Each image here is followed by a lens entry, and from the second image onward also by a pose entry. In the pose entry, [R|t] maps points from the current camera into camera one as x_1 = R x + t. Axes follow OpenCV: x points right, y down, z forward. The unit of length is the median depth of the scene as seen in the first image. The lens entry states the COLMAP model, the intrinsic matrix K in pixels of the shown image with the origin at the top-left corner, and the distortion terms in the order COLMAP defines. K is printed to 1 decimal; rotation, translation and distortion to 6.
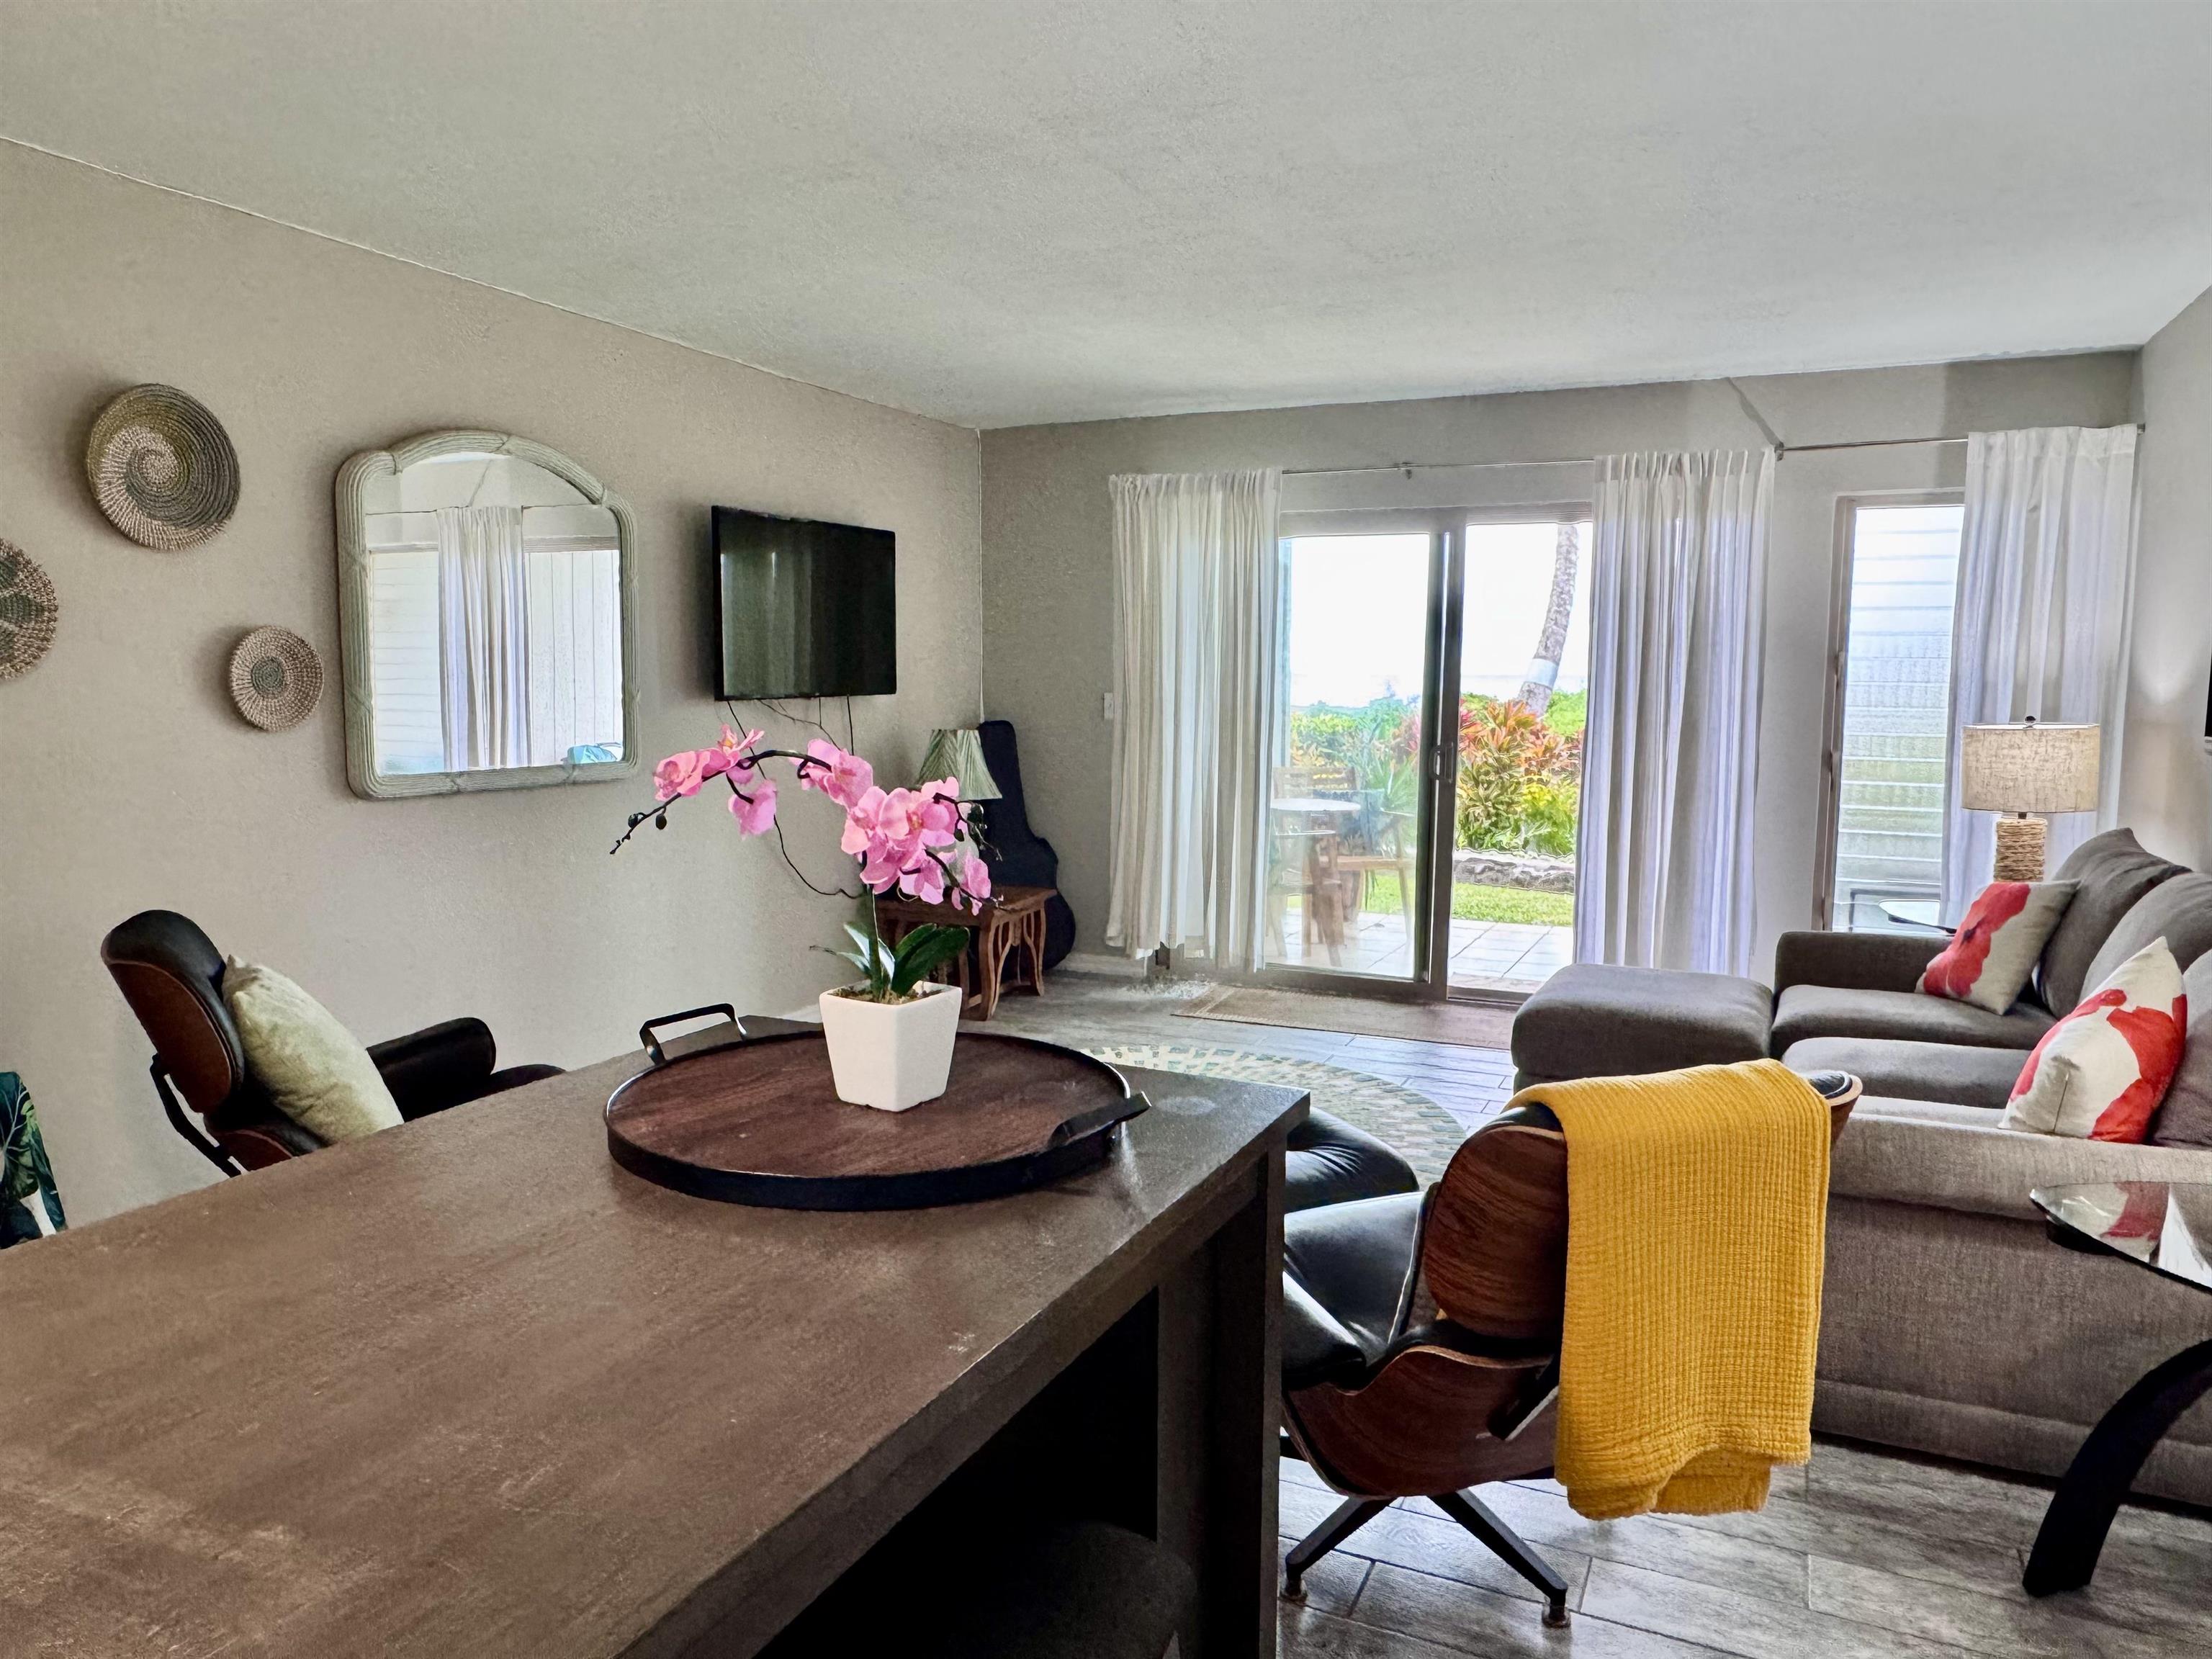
lens RADIAL K [[1505.5, 0, 1106.0], [0, 1505.5, 829.5], [0, 0, 1]] dist [0.001608, 0.001404]
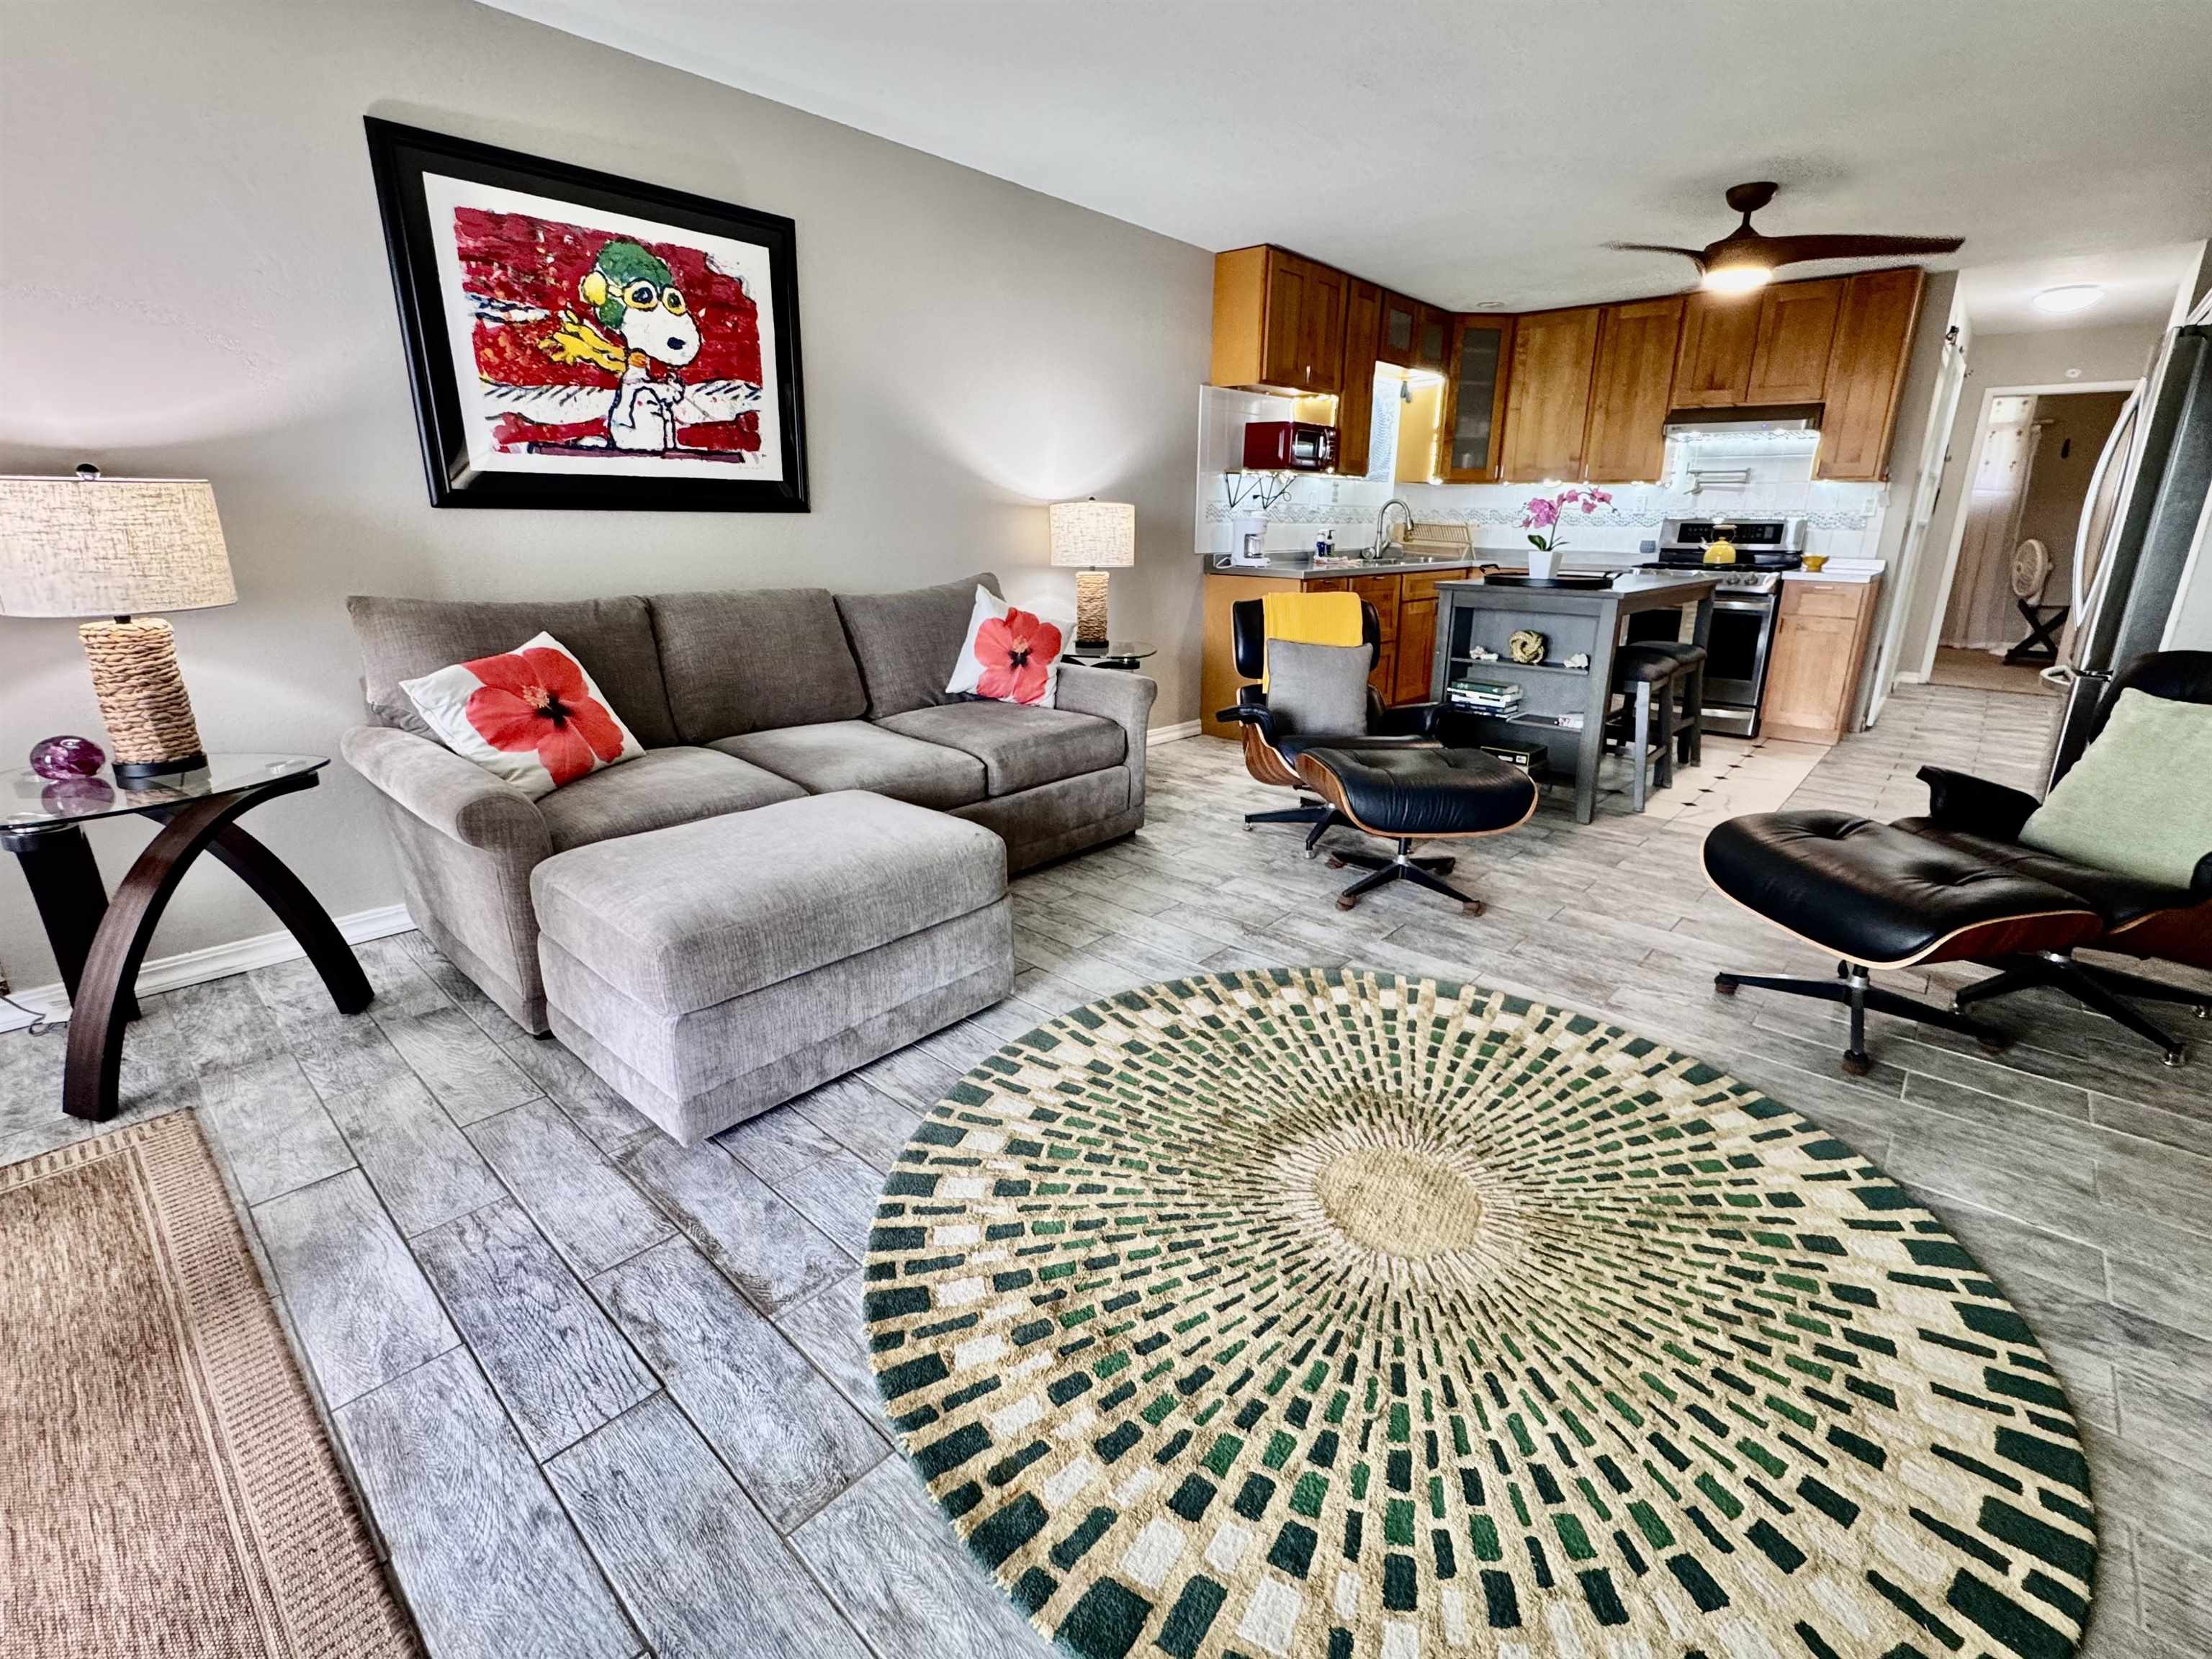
lens RADIAL K [[990.6, 0, 1155.7], [0, 990.6, 795.1], [0, 0, 1]] dist [-0.000033, -0.000151]
pose [[-0.963656, -0.092121, 0.250759, 0.033634], [0.007547, 0.928901, 0.370252, -0.082490], [-0.267038, 0.358688, -0.894446, 1.112508]]
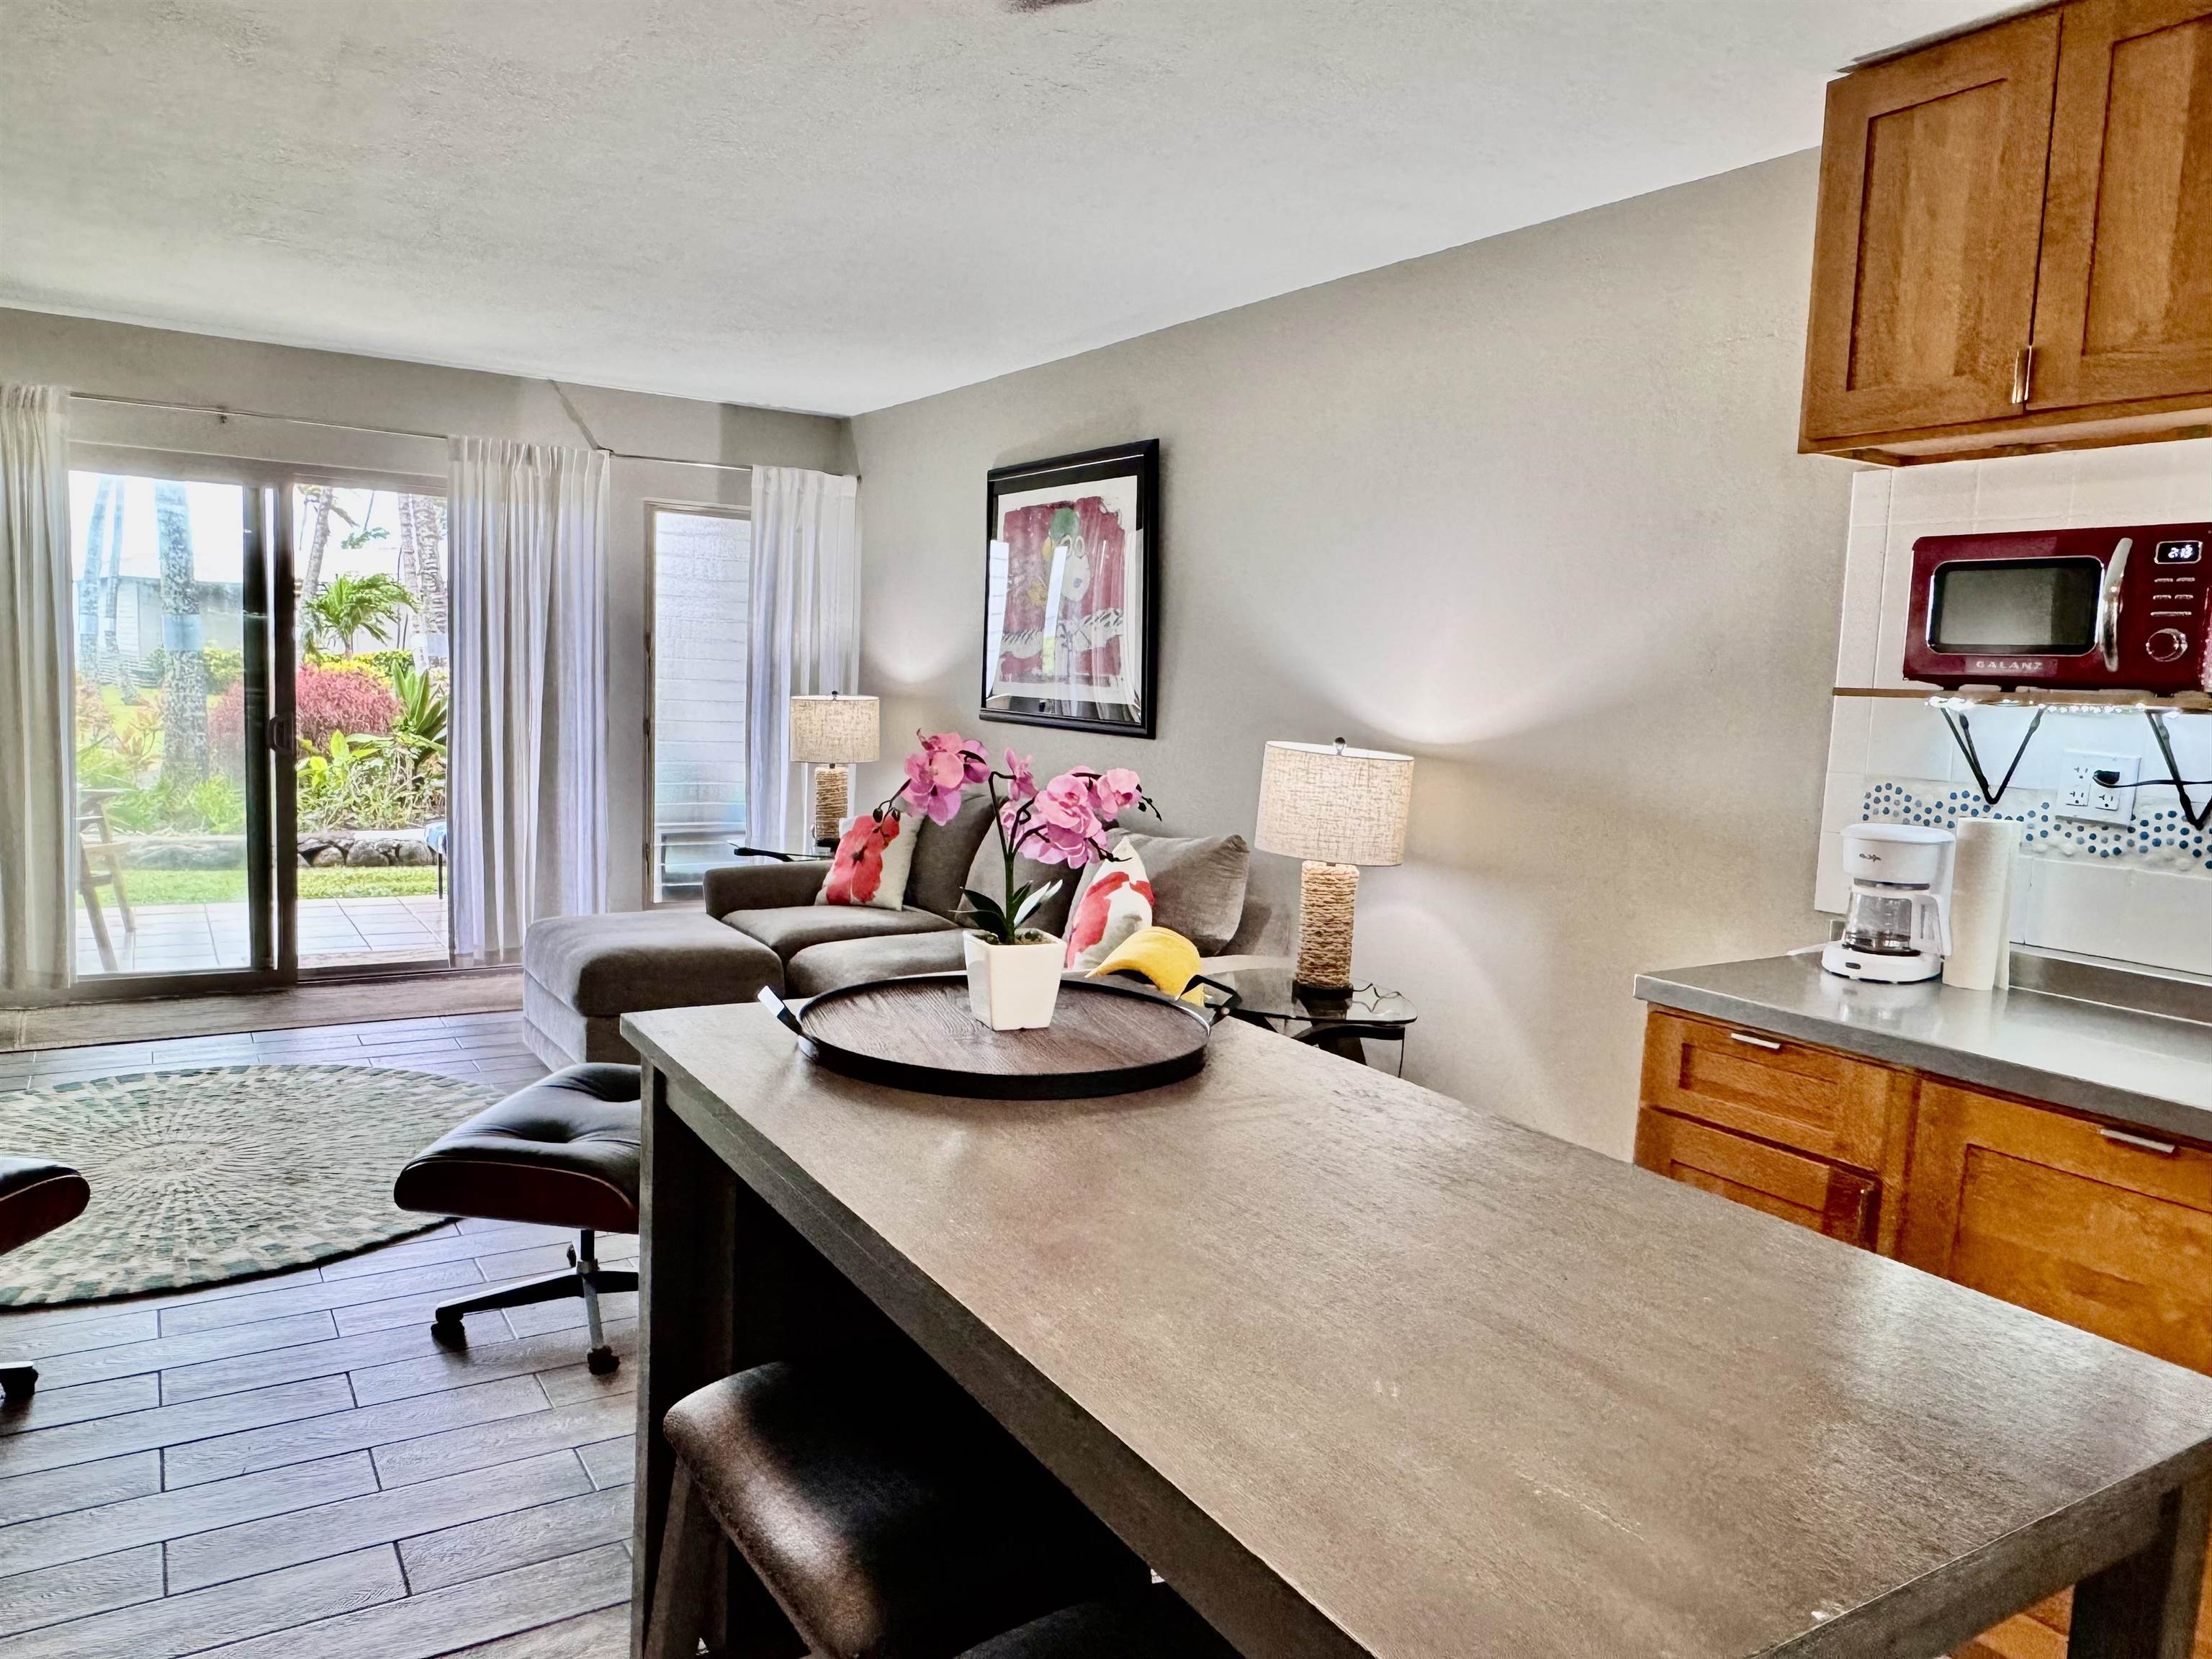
lens RADIAL K [[1516.5, 0, 1092.0], [0, 1516.5, 837.8], [0, 0, 1]] dist [-0.004906, -0.000014]
pose [[0.543839, -0.079501, 0.835415, -0.331666], [0.049901, 0.996805, 0.062375, -0.015122], [-0.837705, 0.007766, 0.546068, 0.067401]]
